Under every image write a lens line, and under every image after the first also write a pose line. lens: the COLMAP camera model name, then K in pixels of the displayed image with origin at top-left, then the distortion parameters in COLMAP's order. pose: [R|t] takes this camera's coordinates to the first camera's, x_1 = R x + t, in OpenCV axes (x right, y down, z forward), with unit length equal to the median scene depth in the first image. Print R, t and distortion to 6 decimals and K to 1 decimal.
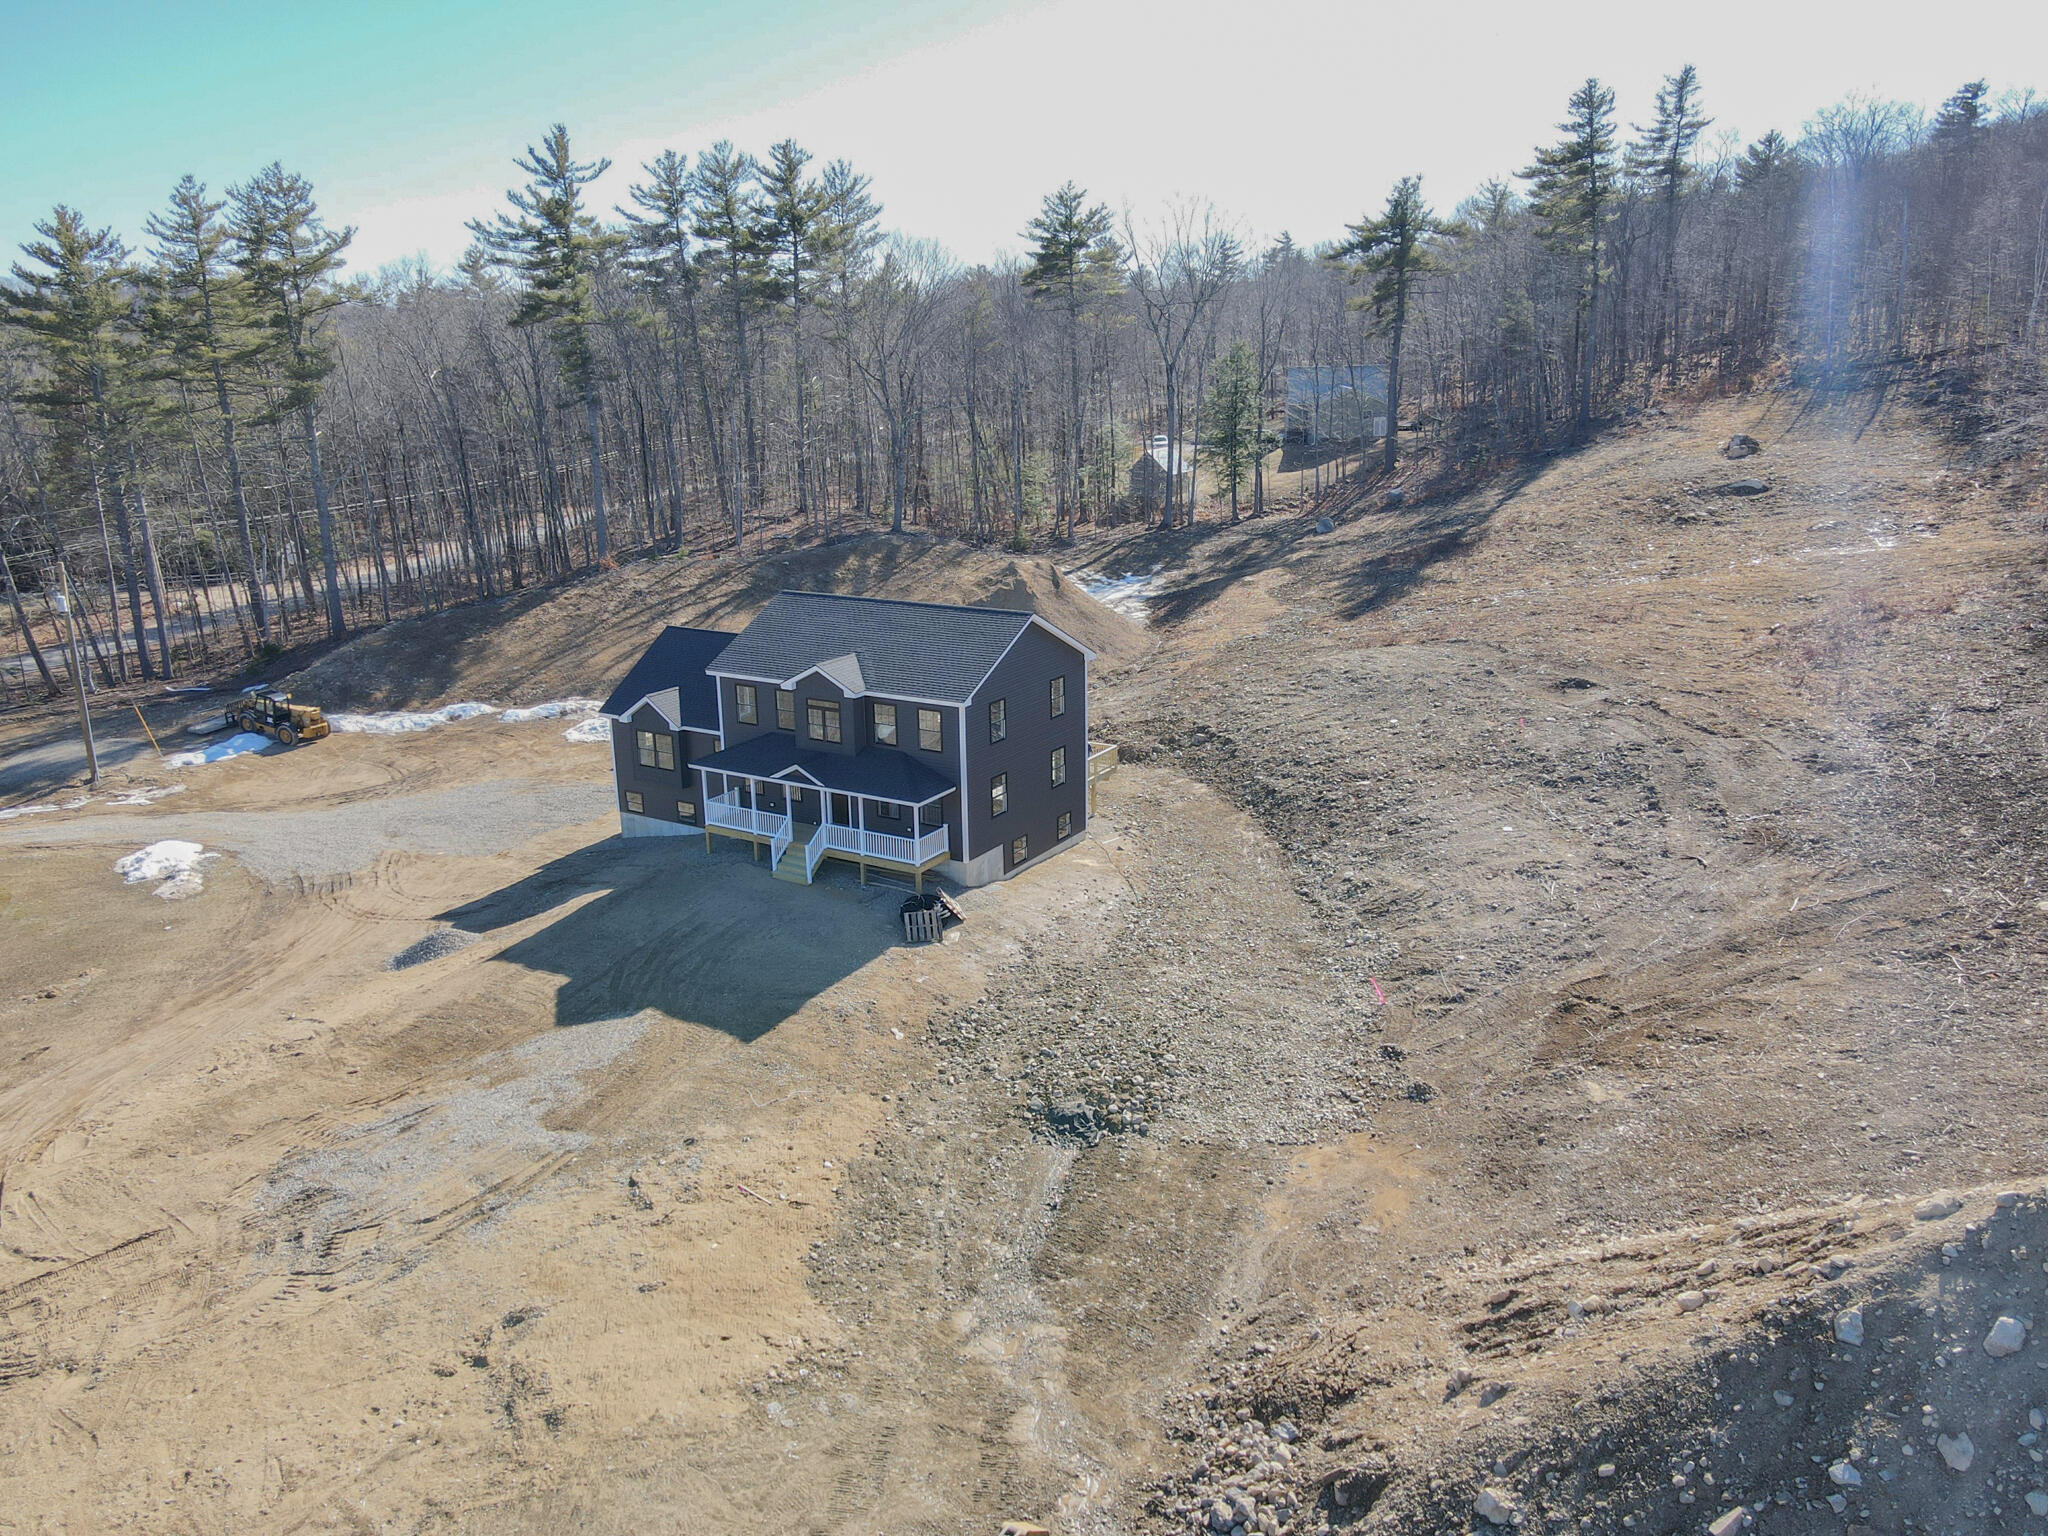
lens RADIAL K [[1499.9, 0, 1021.7], [0, 1499.9, 759.0], [0, 0, 1]] dist [-0.003263, 0.038028]
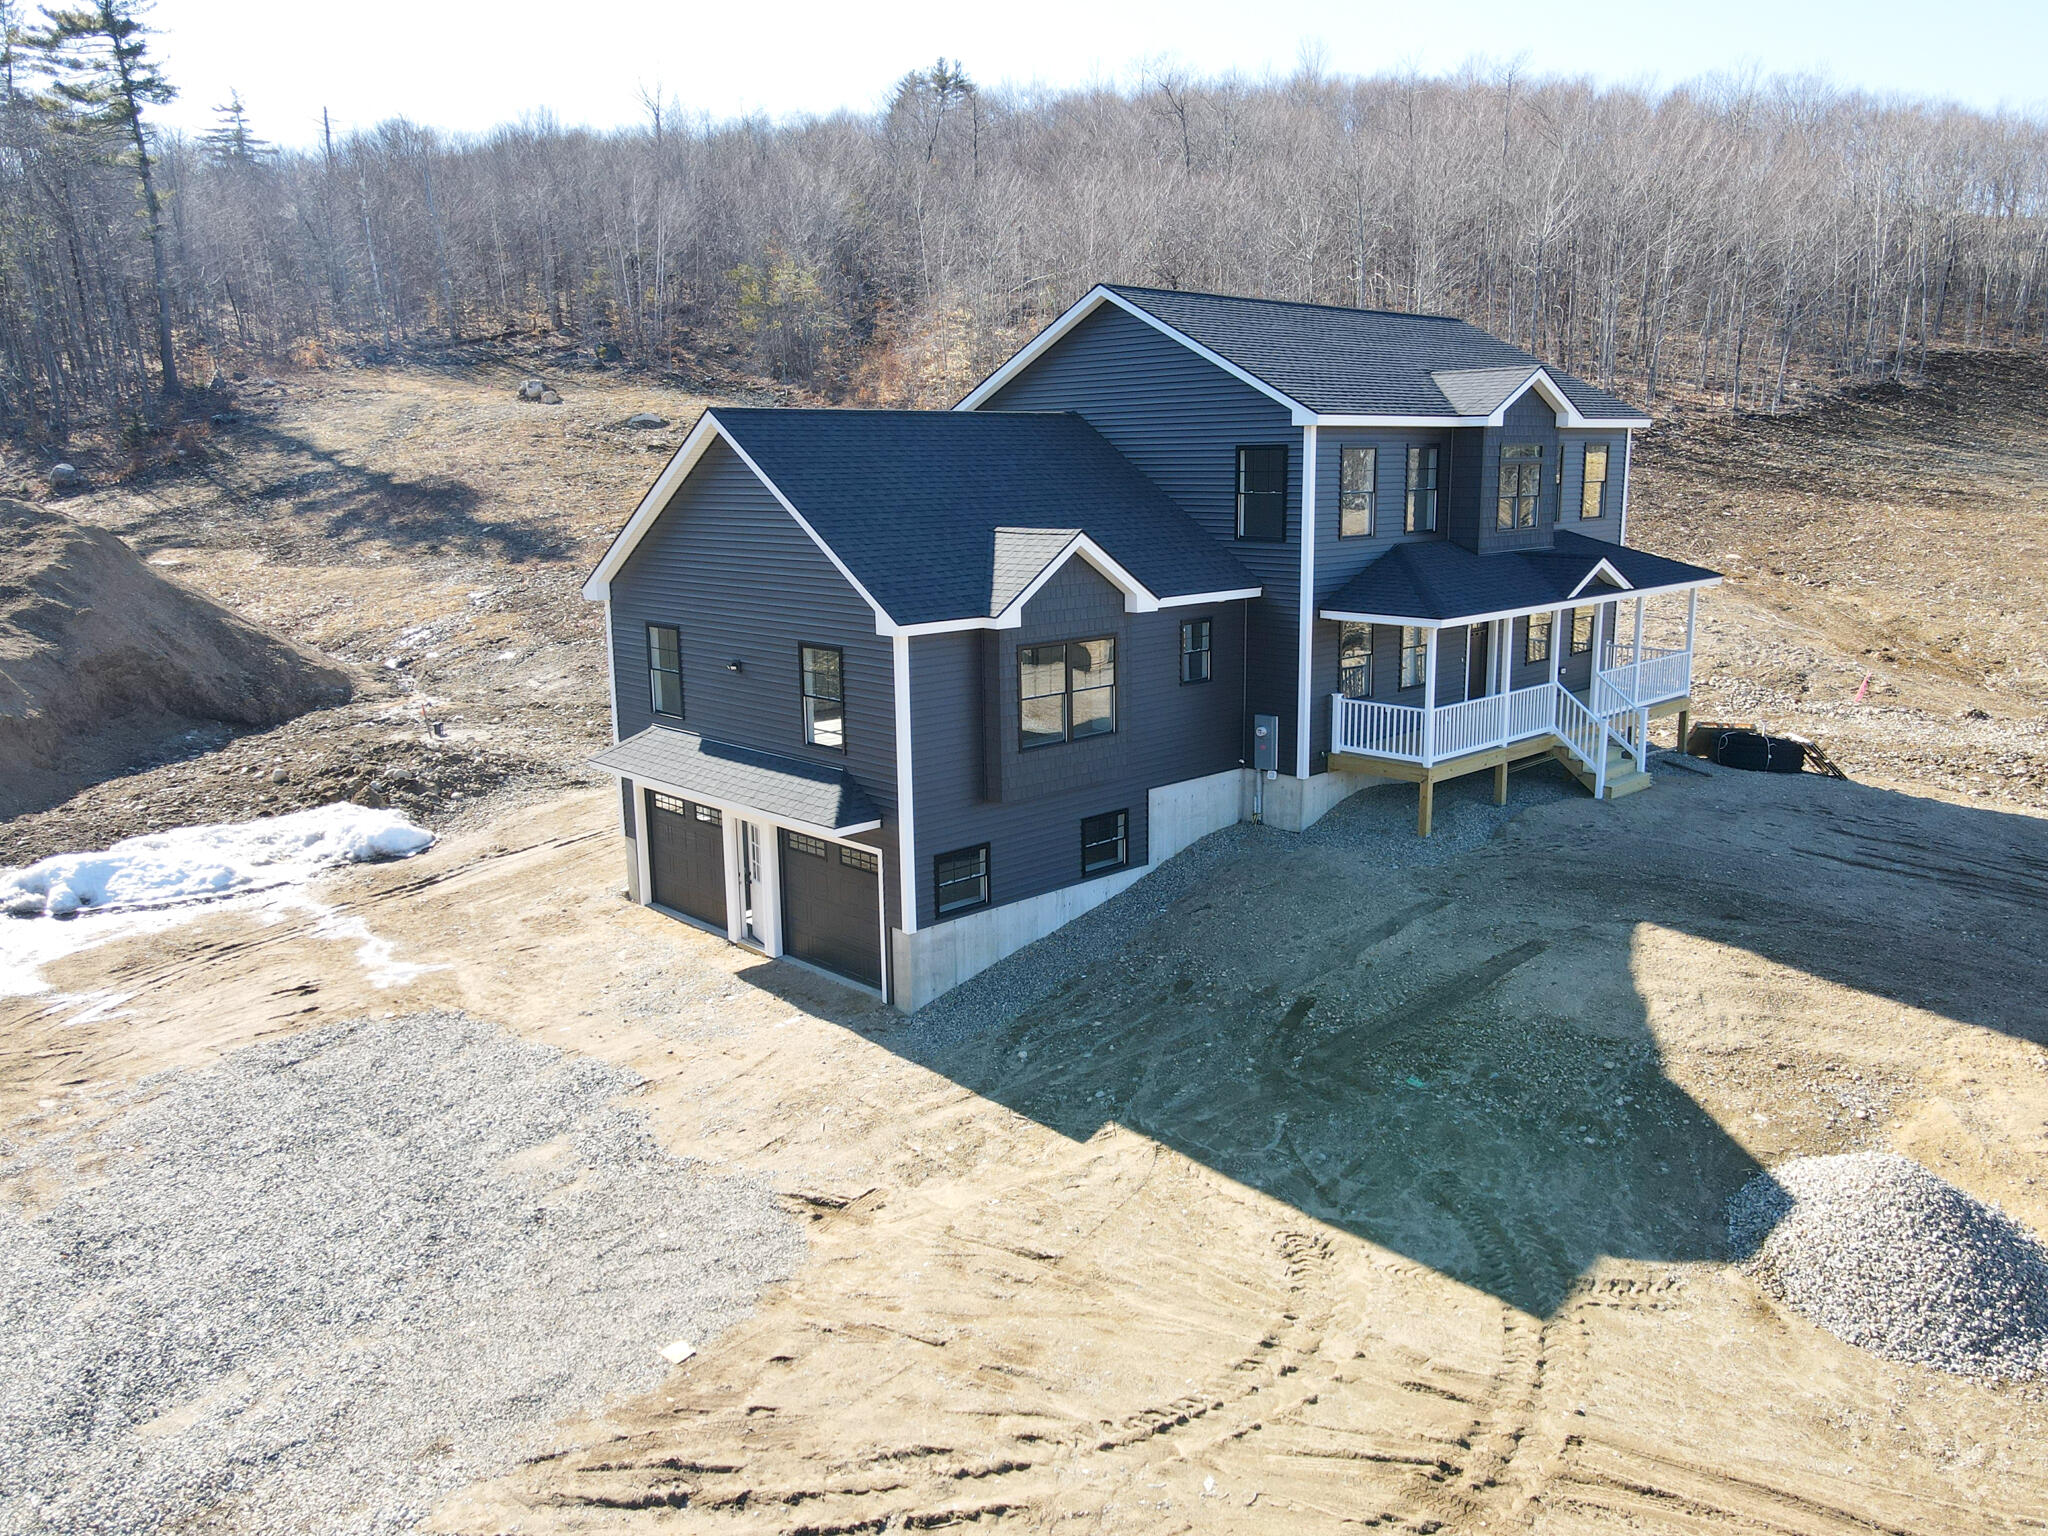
lens RADIAL K [[1496.0, 0, 1024.4], [0, 1496.0, 760.5], [0, 0, 1]] dist [0.000553, 0.037912]
pose [[0.258999, -0.180319, 0.948897, -0.688298], [0.265156, 0.957949, 0.109666, -0.037792], [-0.928769, 0.223202, 0.295920, 1.049654]]
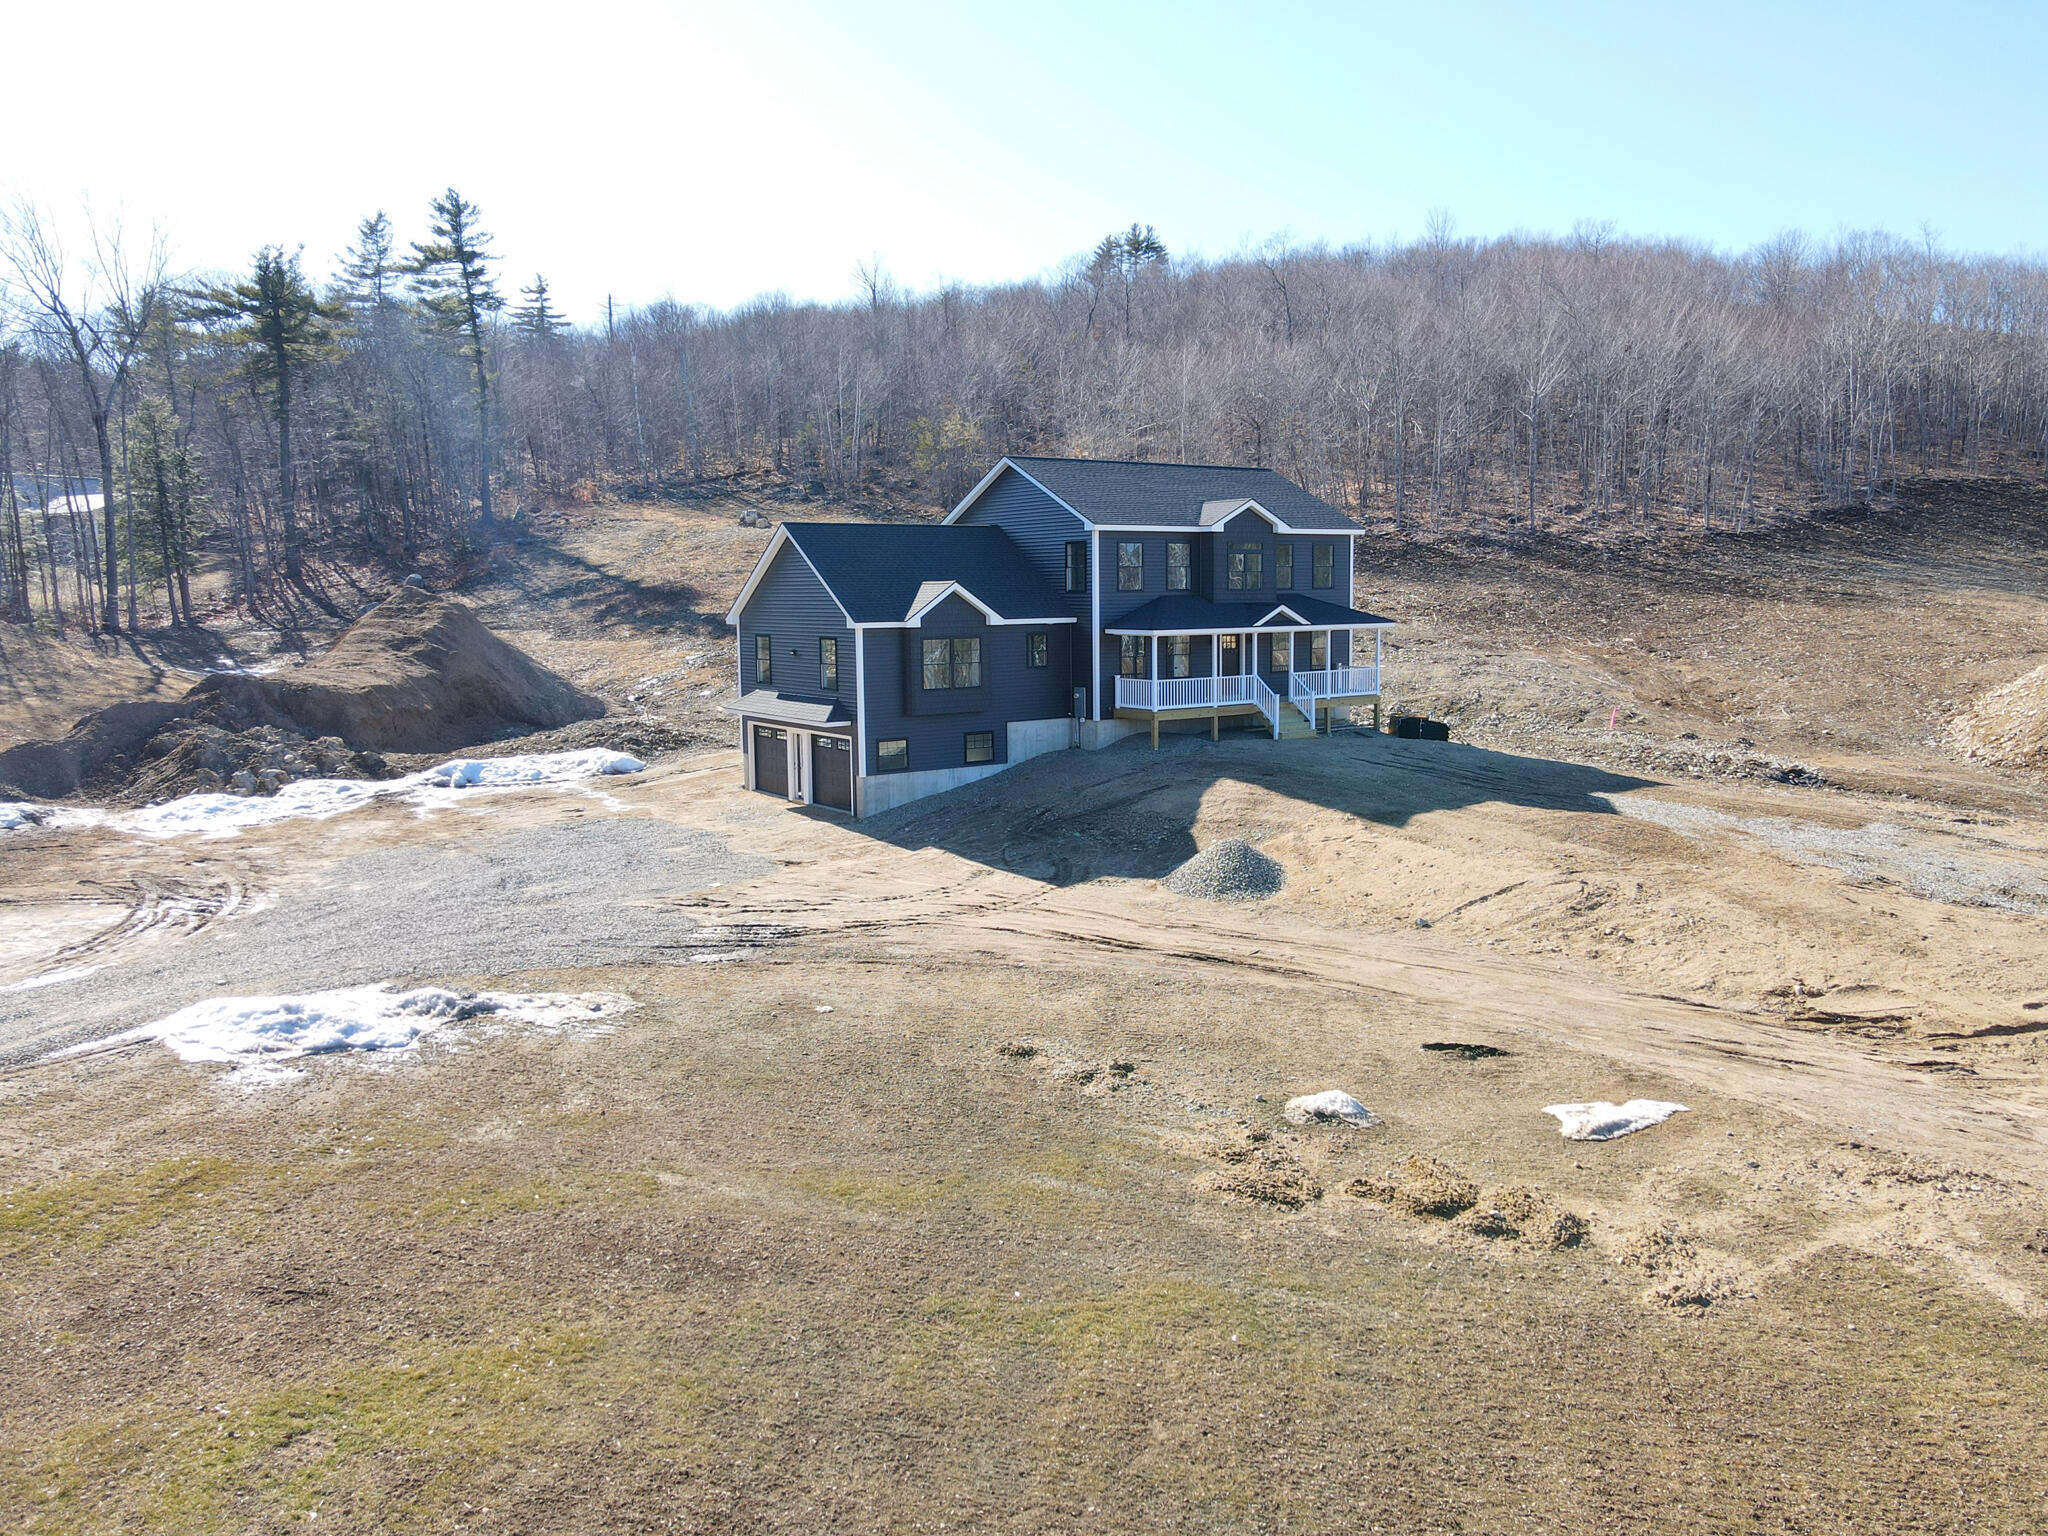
lens RADIAL K [[1499.9, 0, 1021.7], [0, 1499.9, 759.0], [0, 0, 1]] dist [-0.003263, 0.038028]
pose [[0.400681, -0.094375, 0.911344, -1.028349], [0.248322, 0.968637, -0.008869, 0.061405], [-0.881924, 0.229861, 0.411550, 0.794983]]
